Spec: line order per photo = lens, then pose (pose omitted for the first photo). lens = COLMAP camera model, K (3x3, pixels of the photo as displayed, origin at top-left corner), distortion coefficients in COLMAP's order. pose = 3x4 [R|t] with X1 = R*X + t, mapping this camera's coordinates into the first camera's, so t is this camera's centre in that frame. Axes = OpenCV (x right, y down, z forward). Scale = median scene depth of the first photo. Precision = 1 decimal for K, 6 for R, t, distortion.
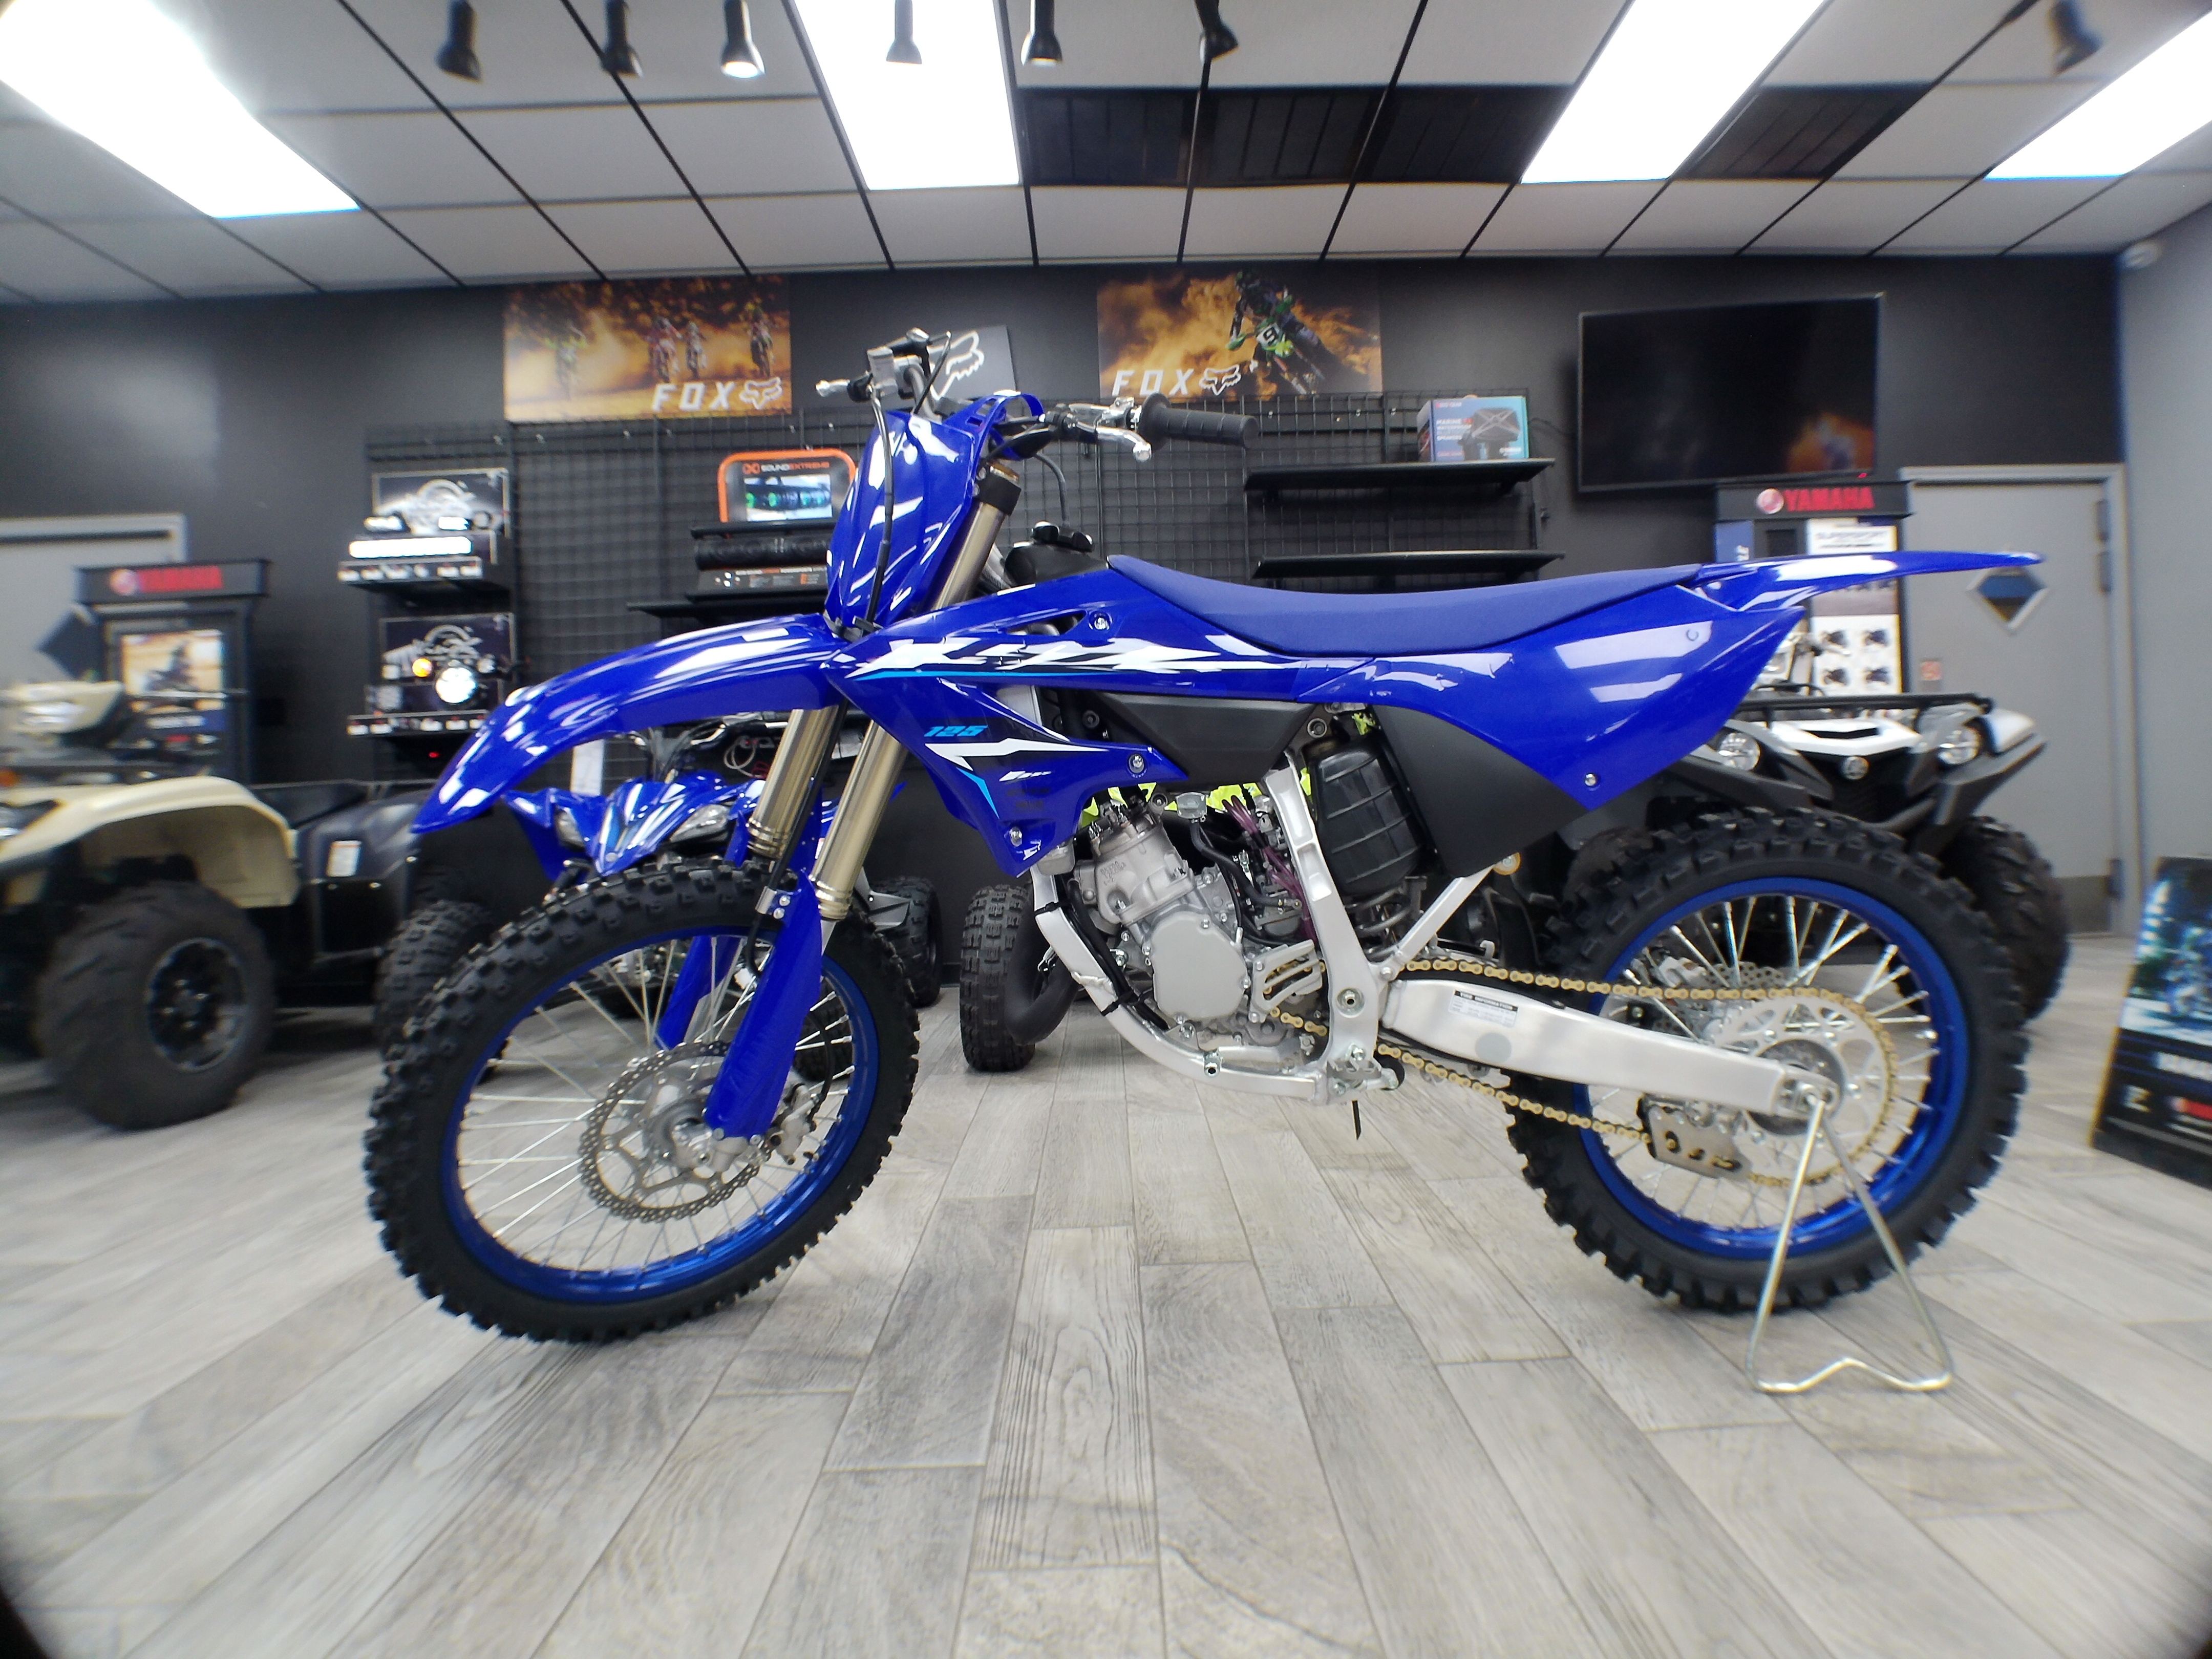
lens RADIAL K [[1200.9, 0, 1132.2], [0, 1200.9, 826.5], [0, 0, 1]] dist [-0.031469, -0.000410]
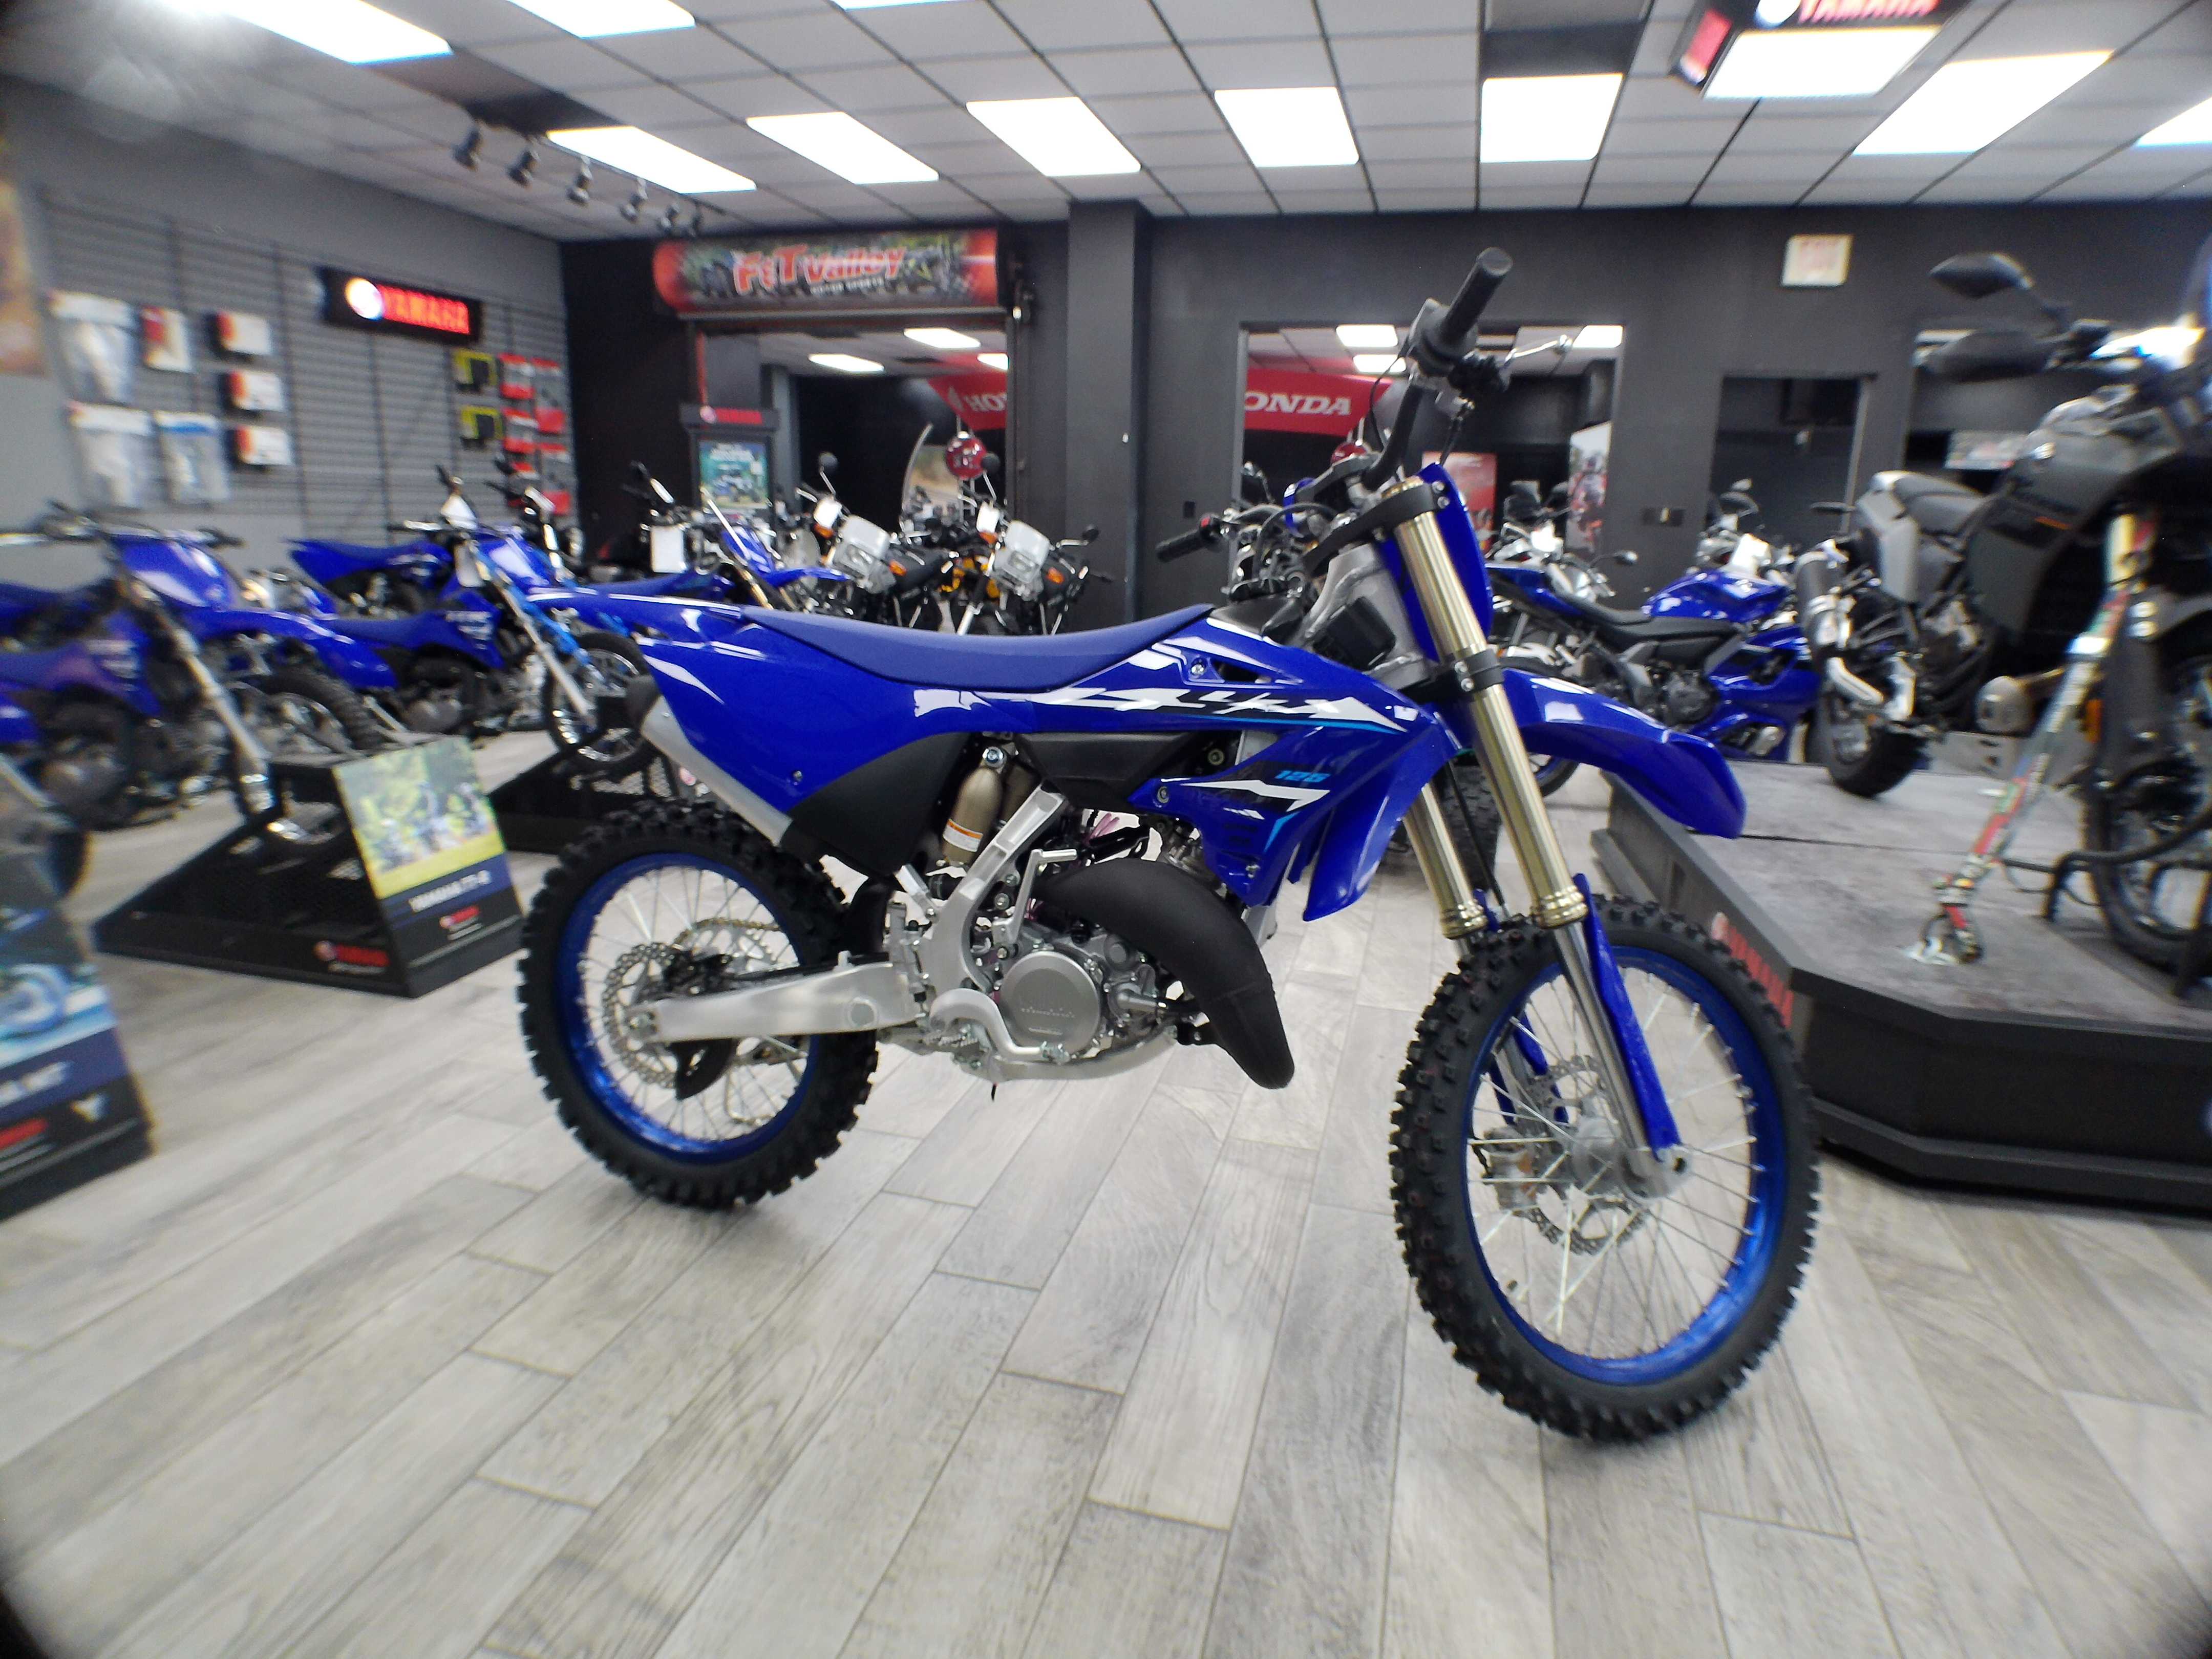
lens RADIAL K [[1200.9, 0, 1132.2], [0, 1200.9, 826.5], [0, 0, 1]] dist [-0.031469, -0.000410]
pose [[-0.959990, -0.061755, 0.273139, -0.100627], [0.008284, 0.968691, 0.248130, -0.117926], [-0.279911, 0.240465, -0.929423, 0.810670]]
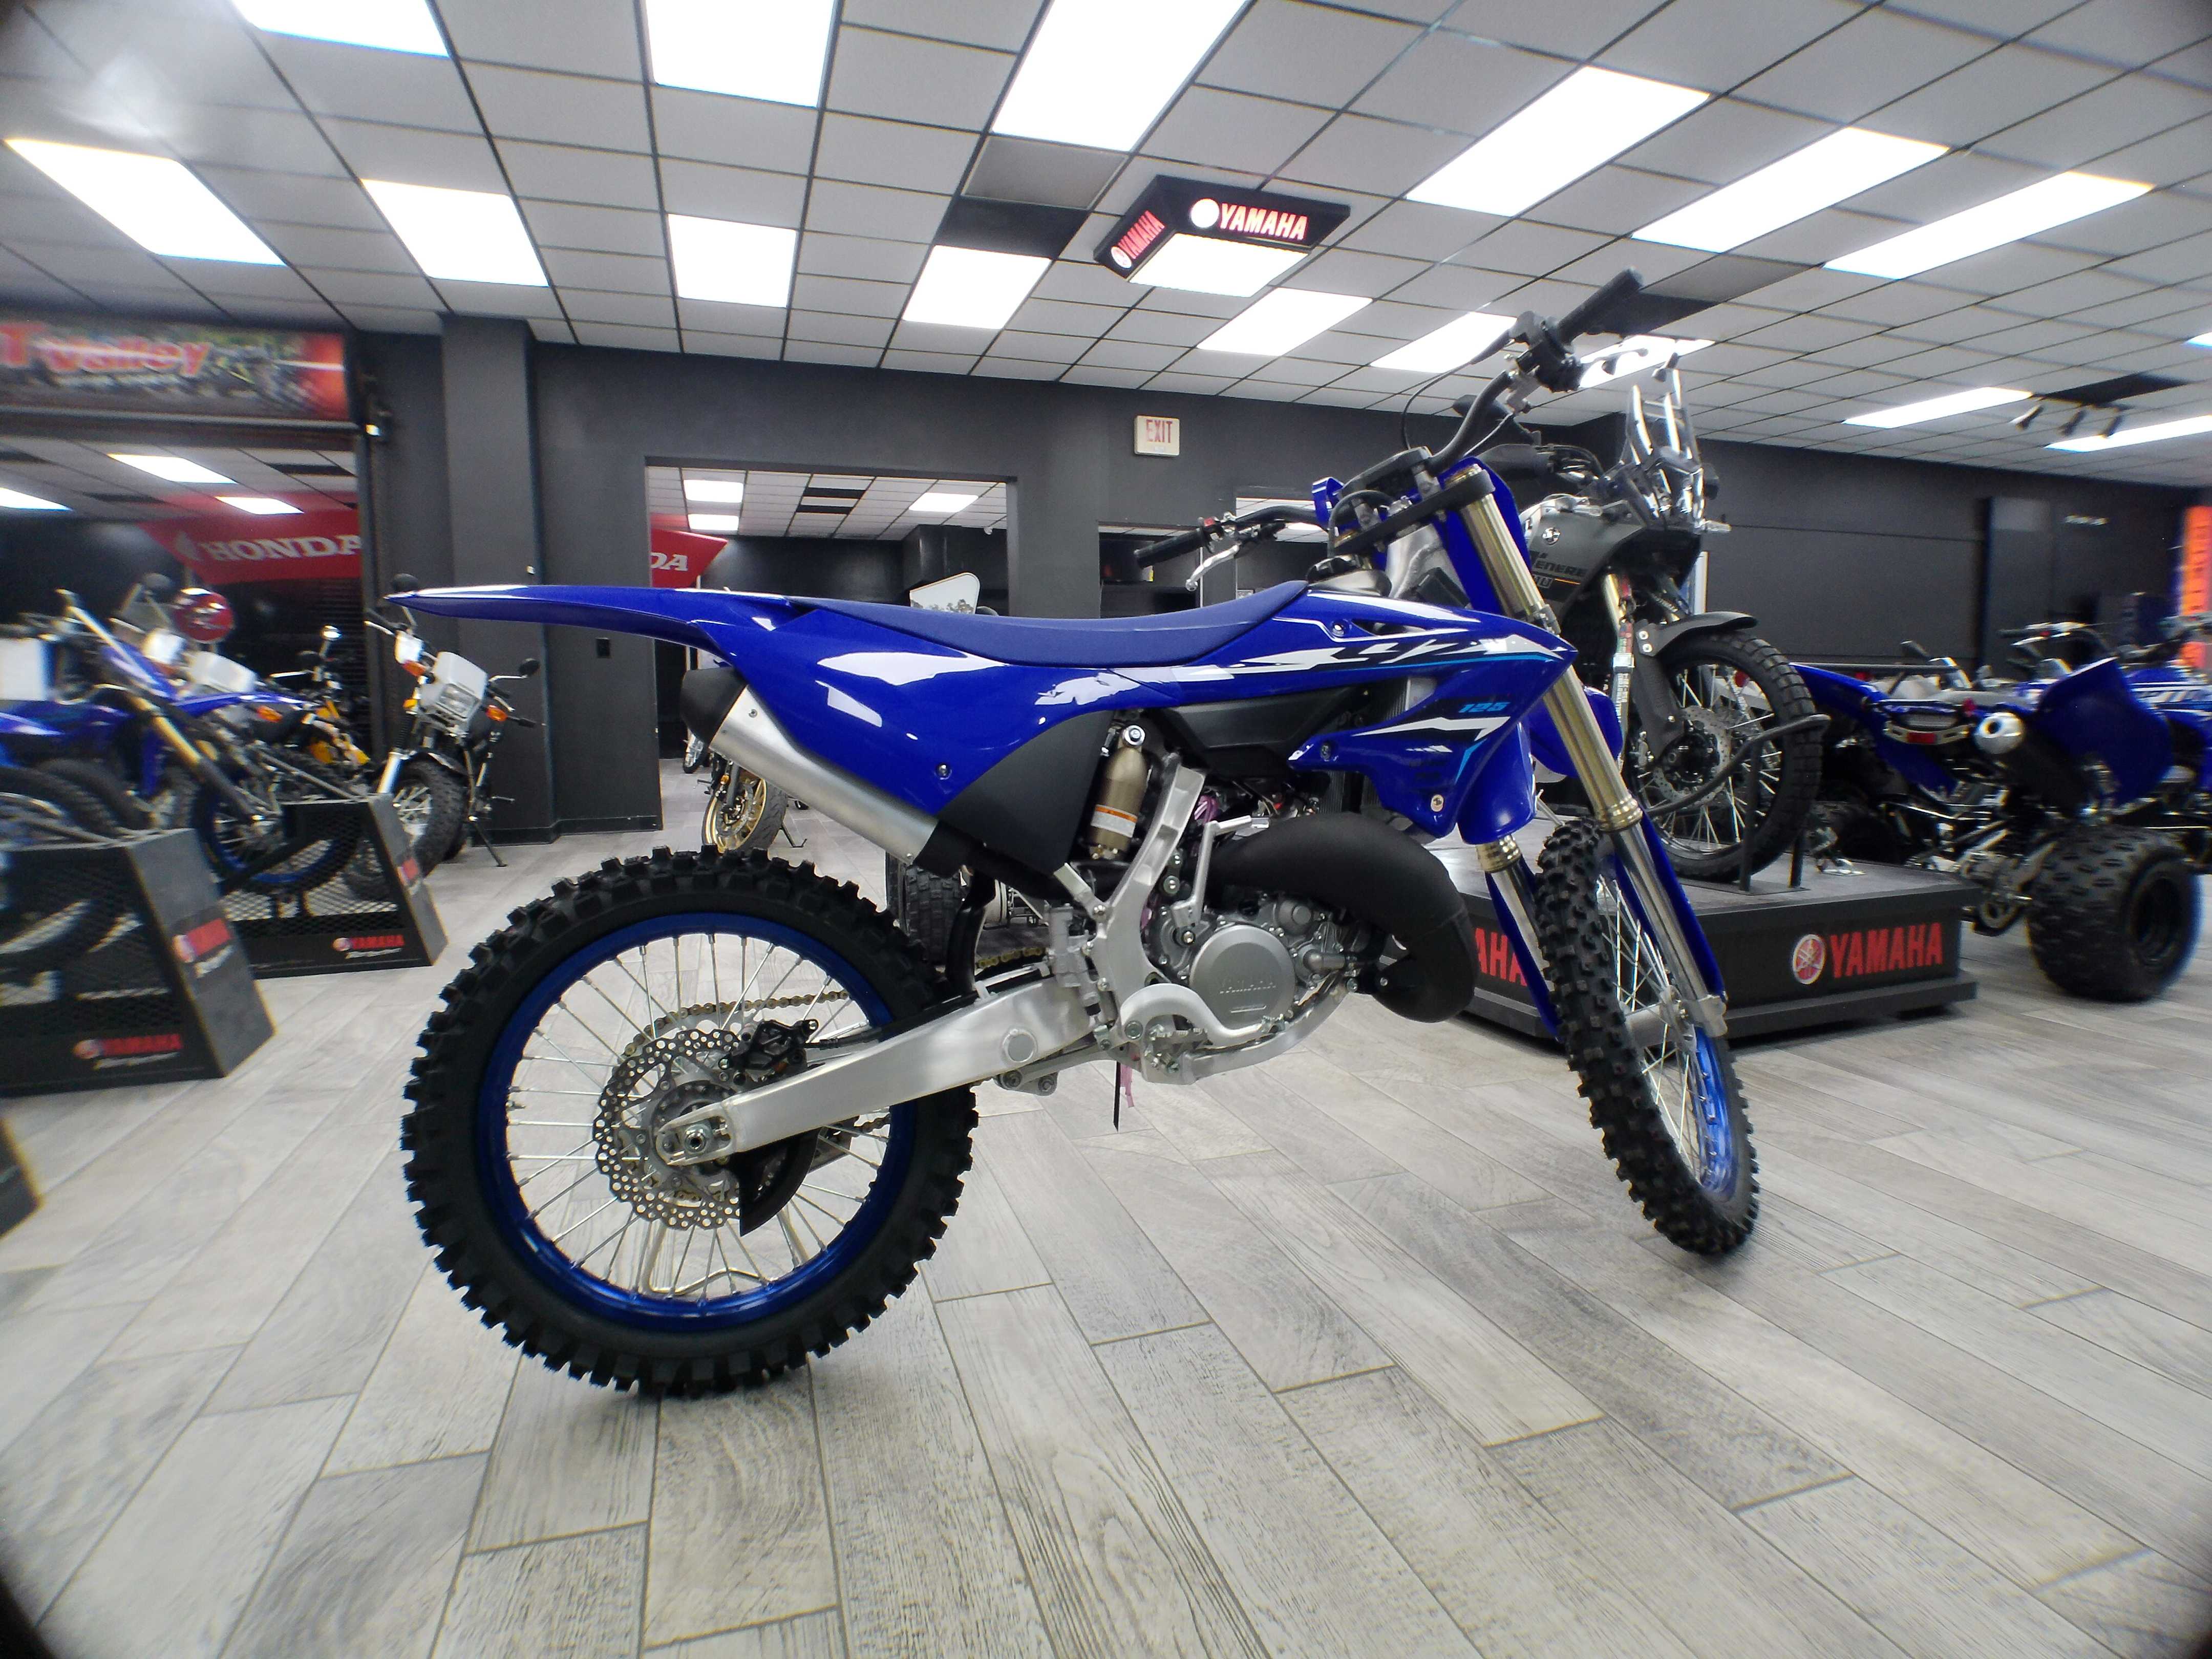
lens RADIAL K [[1192.1, 0, 1123.4], [0, 1192.1, 827.4], [0, 0, 1]] dist [-0.036826, 0.008524]
pose [[-0.955497, 0.070470, -0.286459, 0.189912], [0.035256, 0.991368, 0.126282, -0.055806], [0.292885, 0.110563, -0.949734, 0.803090]]
